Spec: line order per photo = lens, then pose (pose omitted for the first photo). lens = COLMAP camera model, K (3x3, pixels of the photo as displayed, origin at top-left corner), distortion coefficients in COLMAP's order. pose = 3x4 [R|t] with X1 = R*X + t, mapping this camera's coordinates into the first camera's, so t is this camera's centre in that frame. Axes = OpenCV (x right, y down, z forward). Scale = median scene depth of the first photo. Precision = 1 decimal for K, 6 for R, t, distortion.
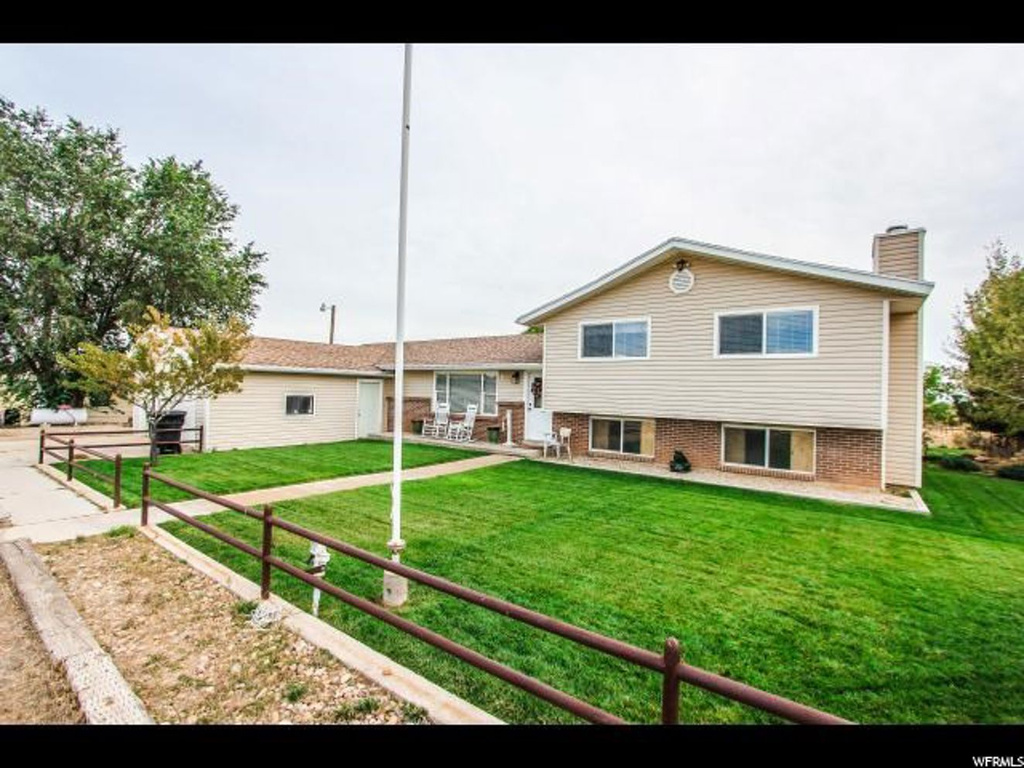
lens RADIAL K [[471.5, 0, 512.4], [0, 471.5, 383.4], [0, 0, 1]] dist [-0.014575, -0.000031]
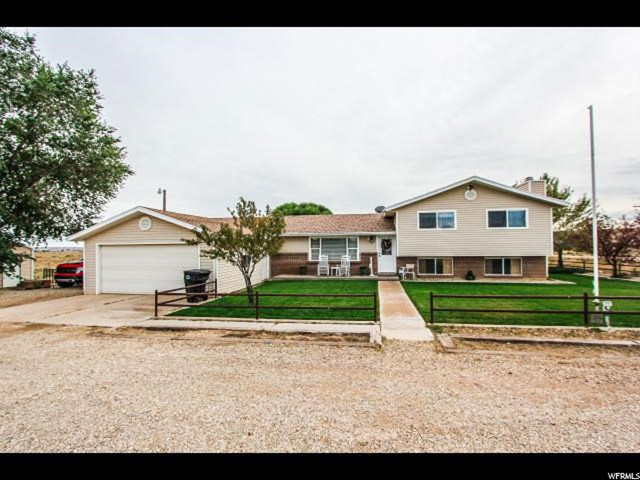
lens RADIAL K [[294.7, 0, 319.1], [0, 294.7, 240.4], [0, 0, 1]] dist [-0.014575, -0.000031]
pose [[0.893716, -0.028857, 0.447705, -0.806710], [0.027471, 0.999577, 0.009588, -0.029053], [-0.447792, 0.003730, 0.894130, 0.066509]]
